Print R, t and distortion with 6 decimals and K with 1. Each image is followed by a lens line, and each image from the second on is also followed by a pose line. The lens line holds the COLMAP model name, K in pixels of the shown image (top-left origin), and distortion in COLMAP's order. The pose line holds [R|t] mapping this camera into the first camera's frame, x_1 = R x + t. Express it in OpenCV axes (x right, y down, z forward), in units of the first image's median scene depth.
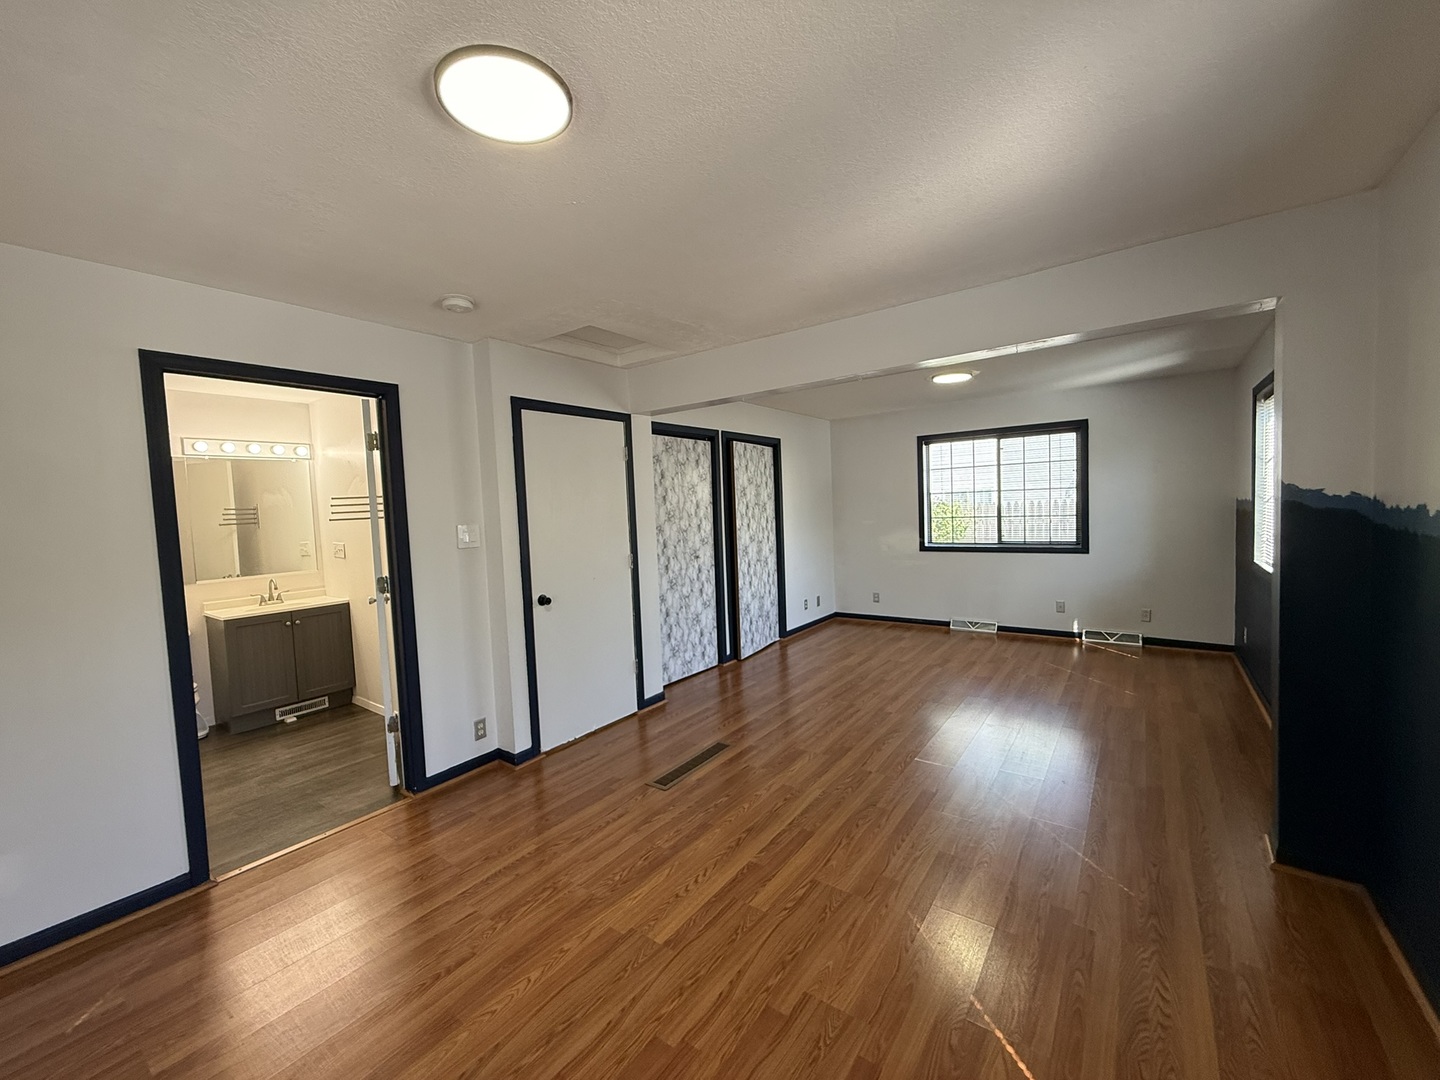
lens RADIAL K [[569.0, 0, 704.8], [0, 569.0, 540.6], [0, 0, 1]] dist [-0.000408, 0.000035]
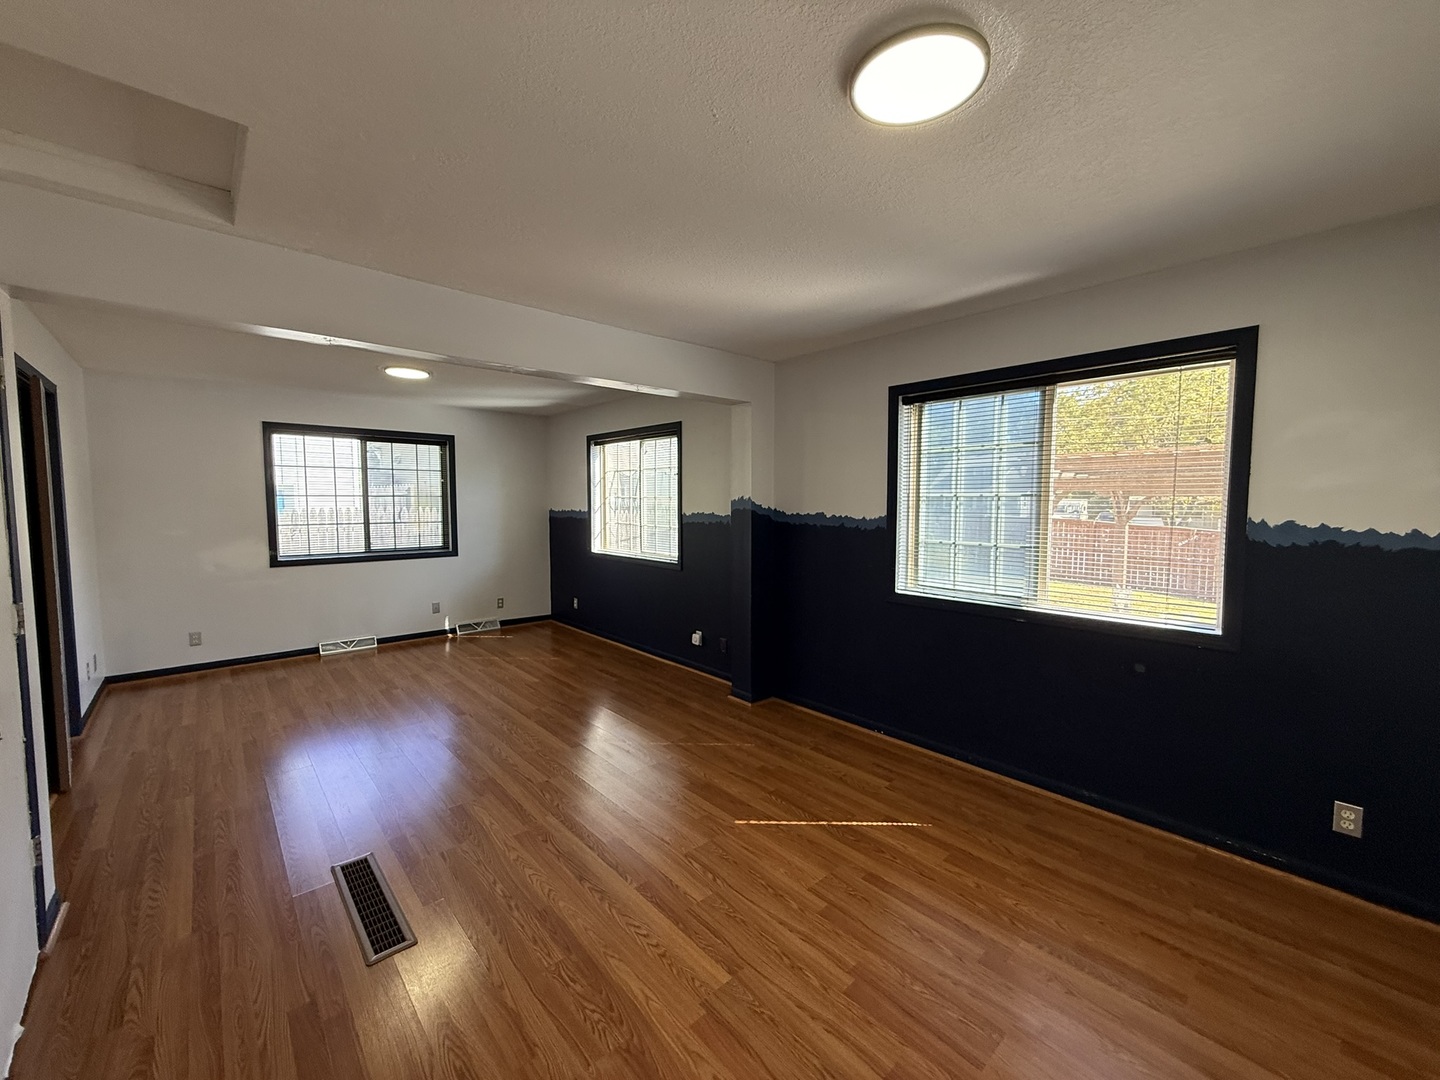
lens RADIAL K [[574.0, 0, 718.1], [0, 574.0, 536.4], [0, 0, 1]] dist [-0.000015, 0.000360]
pose [[0.193620, -0.022354, 0.980822, -0.333782], [0.049080, 0.998709, 0.013073, -0.005067], [-0.979848, 0.045607, 0.194467, 0.277529]]
